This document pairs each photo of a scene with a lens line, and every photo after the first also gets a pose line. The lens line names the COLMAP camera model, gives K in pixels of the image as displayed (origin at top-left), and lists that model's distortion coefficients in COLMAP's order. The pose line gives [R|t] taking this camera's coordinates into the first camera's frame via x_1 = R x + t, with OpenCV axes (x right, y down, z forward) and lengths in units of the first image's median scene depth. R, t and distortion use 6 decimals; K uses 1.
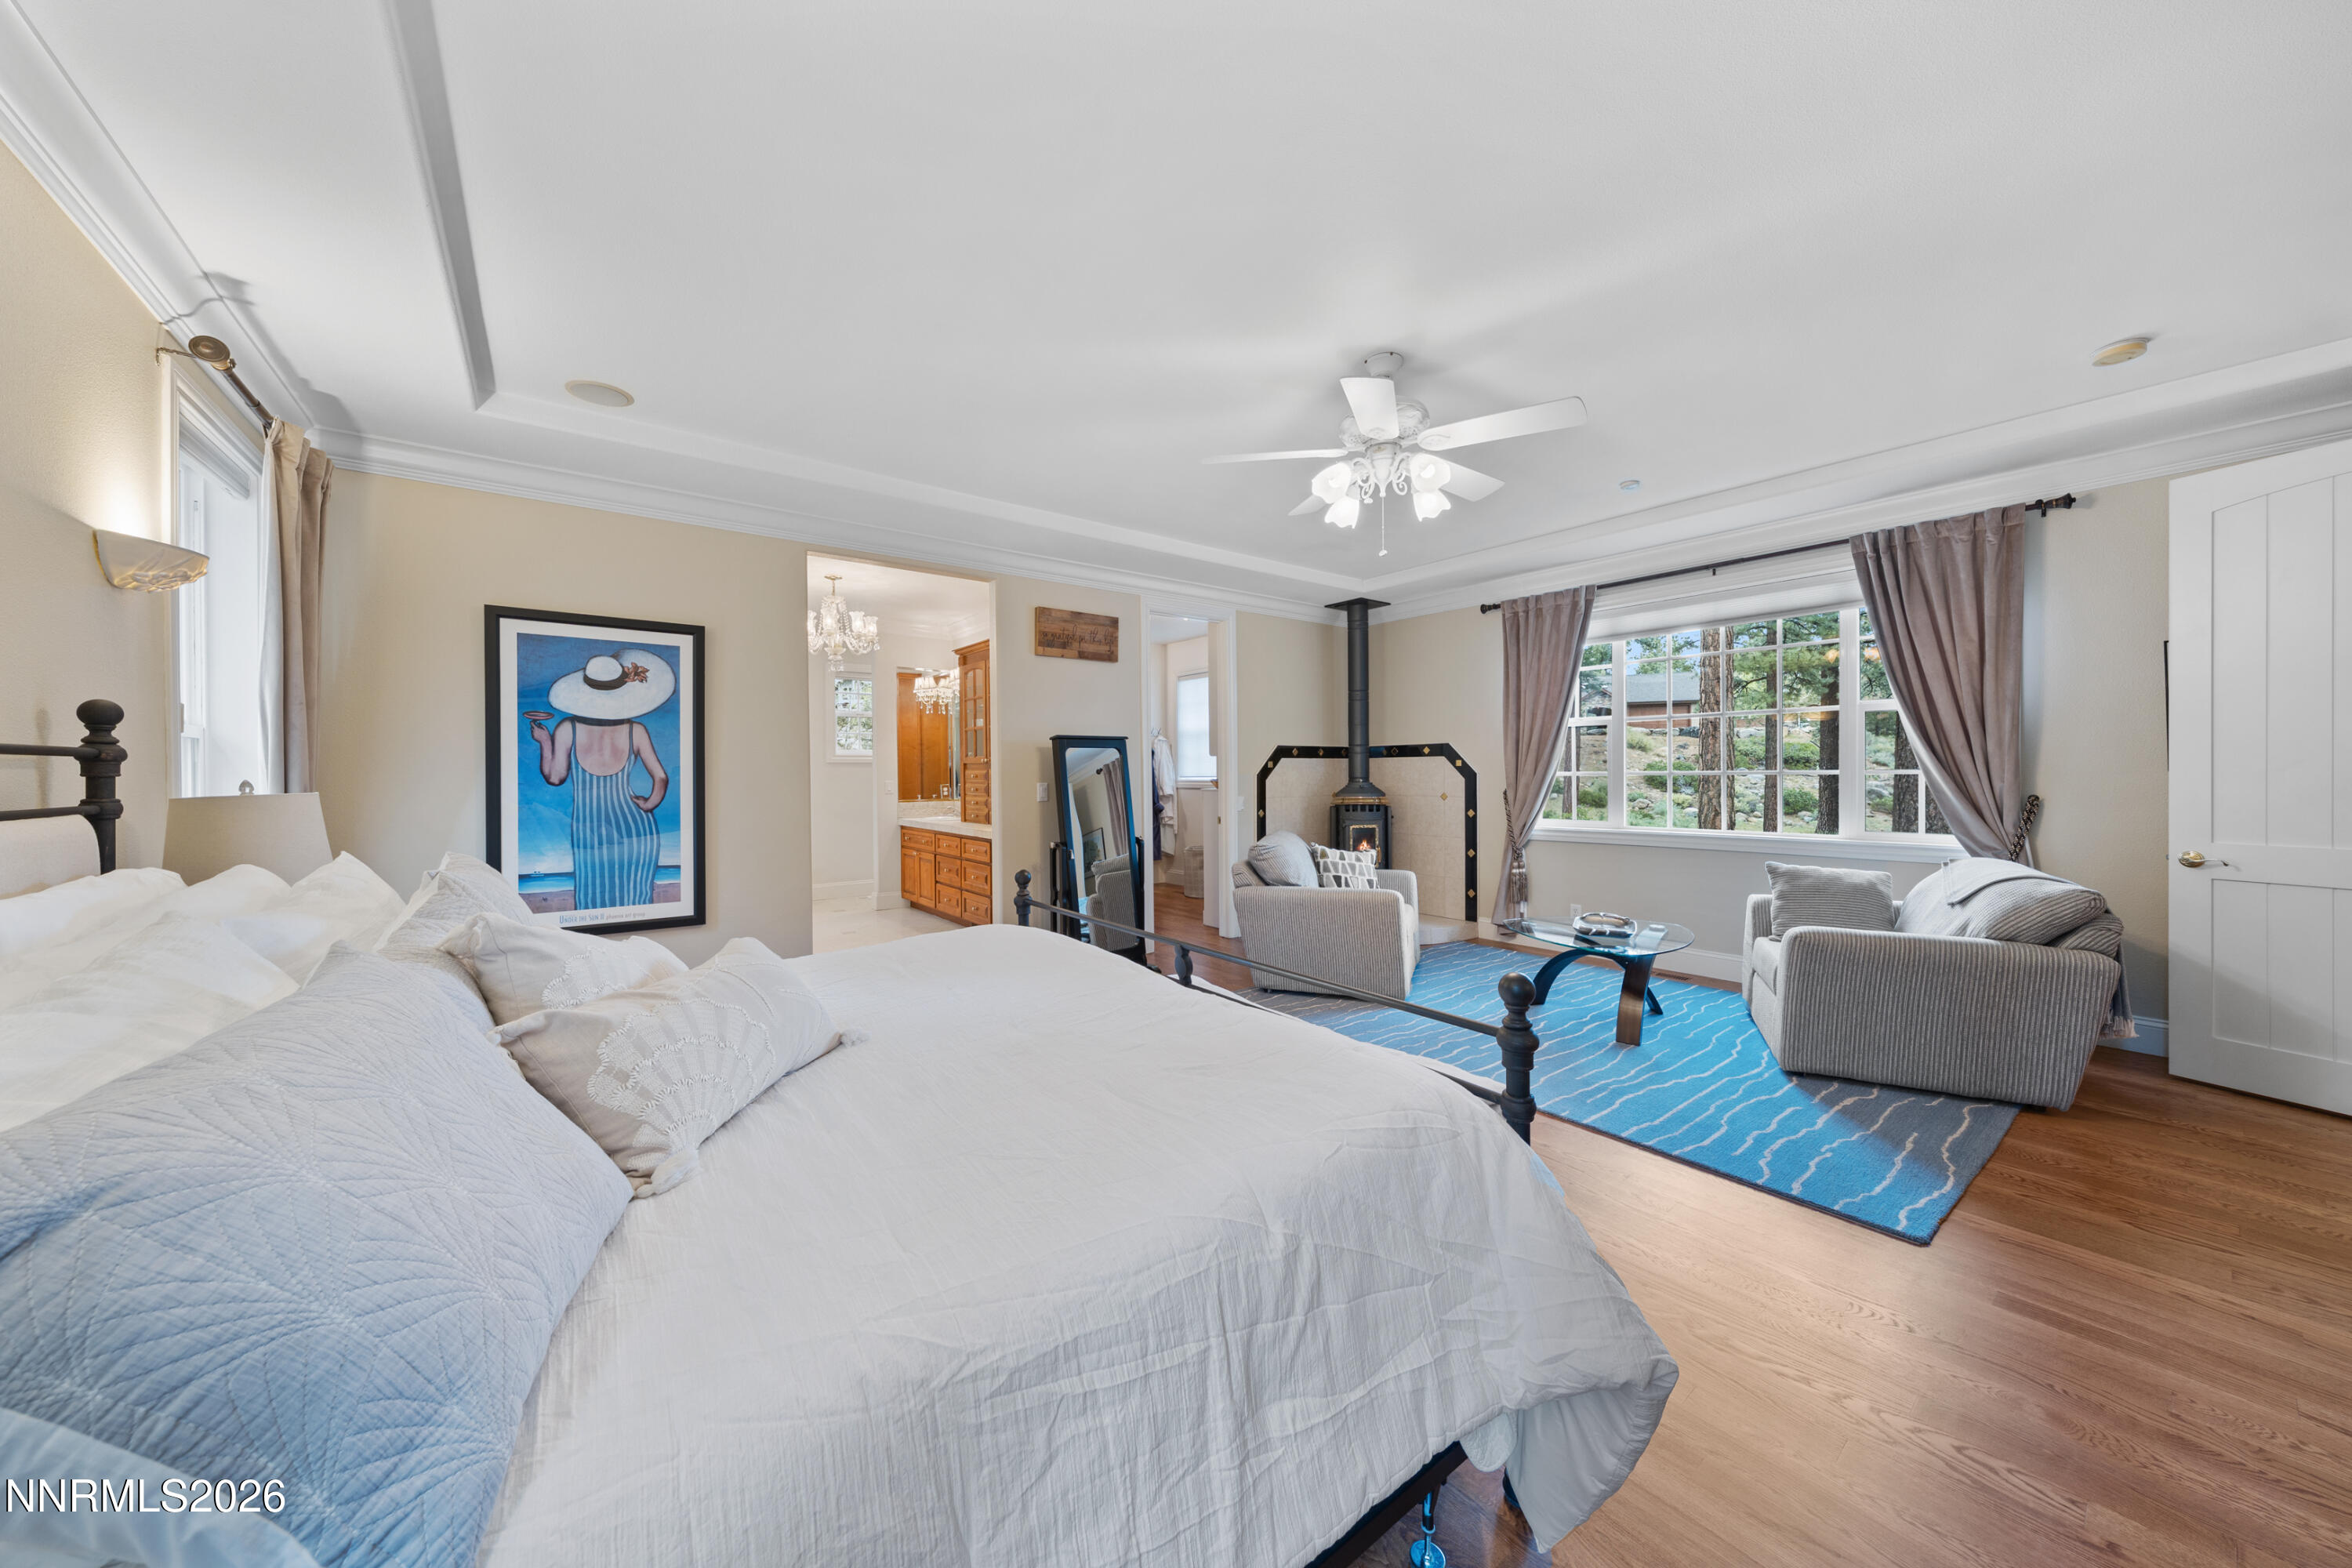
lens RADIAL K [[799.1, 0, 1175.6], [0, 799.1, 771.6], [0, 0, 1]] dist [-0.001135, -0.000060]
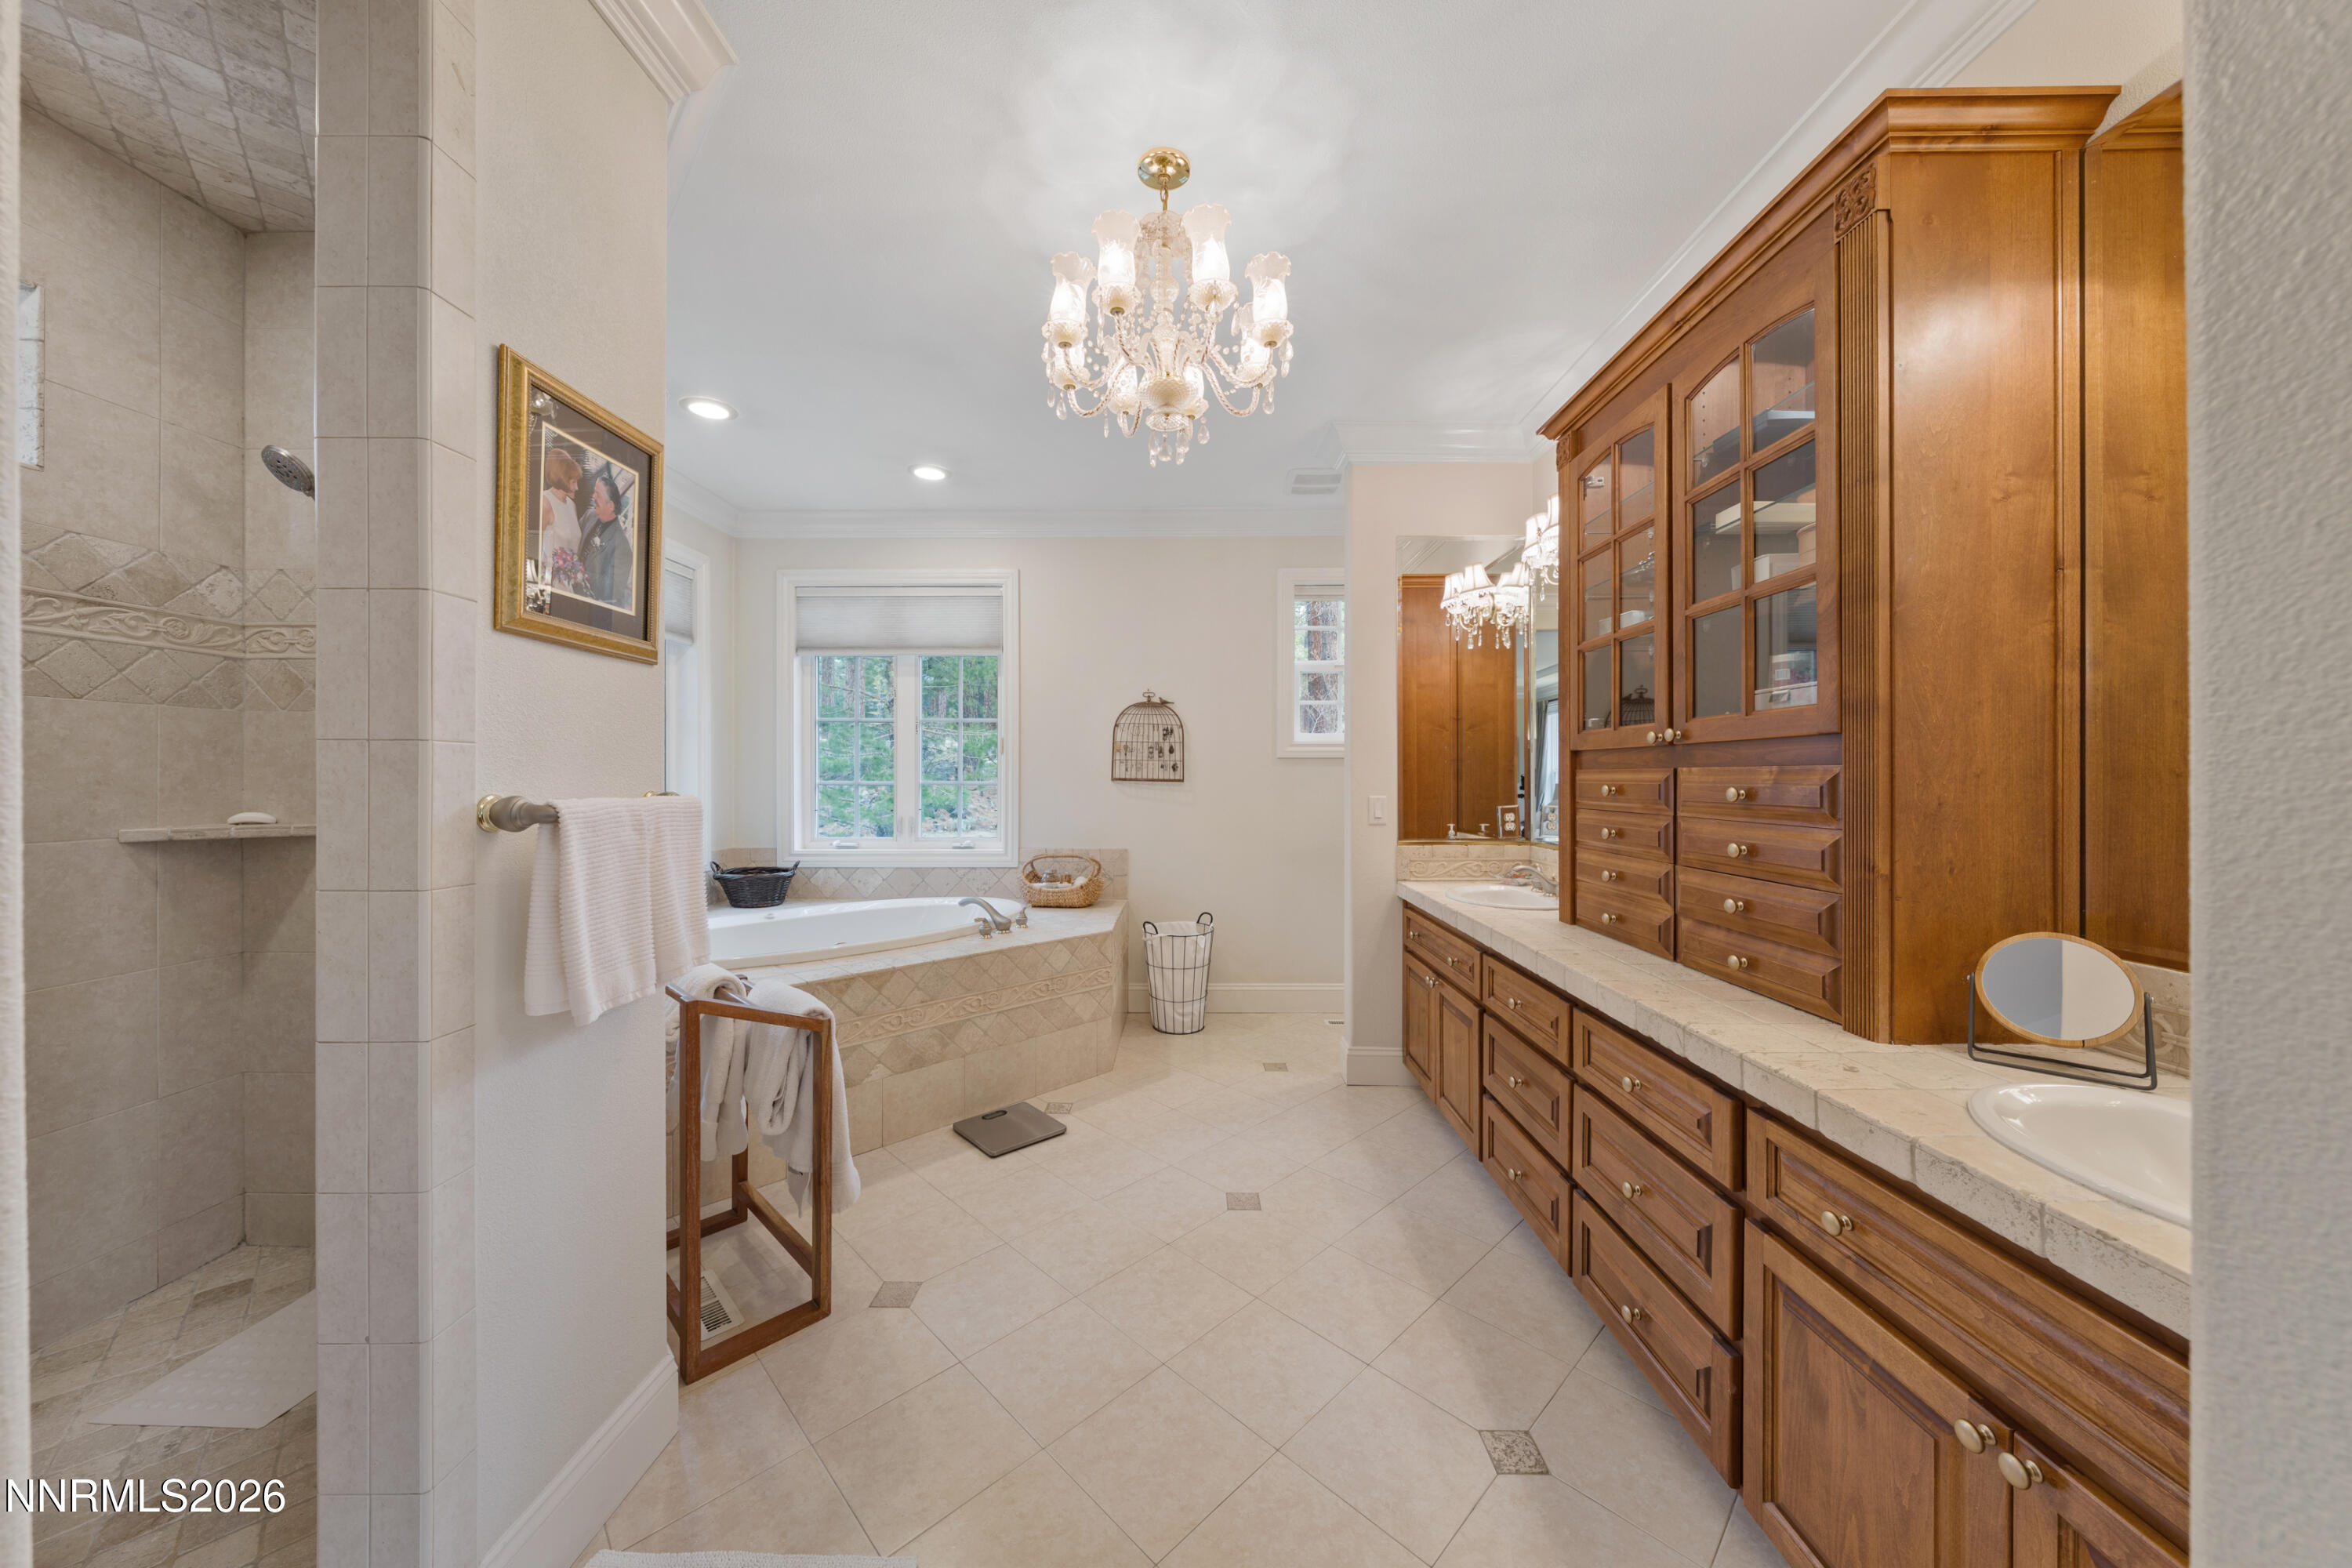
lens RADIAL K [[799.1, 0, 1196.7], [0, 799.1, 774.8], [0, 0, 1]] dist [-0.001135, -0.000060]
pose [[0.805797, 0.006693, -0.592154, -0.180026], [-0.012364, 0.999908, -0.005523, 0.003427], [0.592063, 0.011772, 0.805806, 0.586719]]
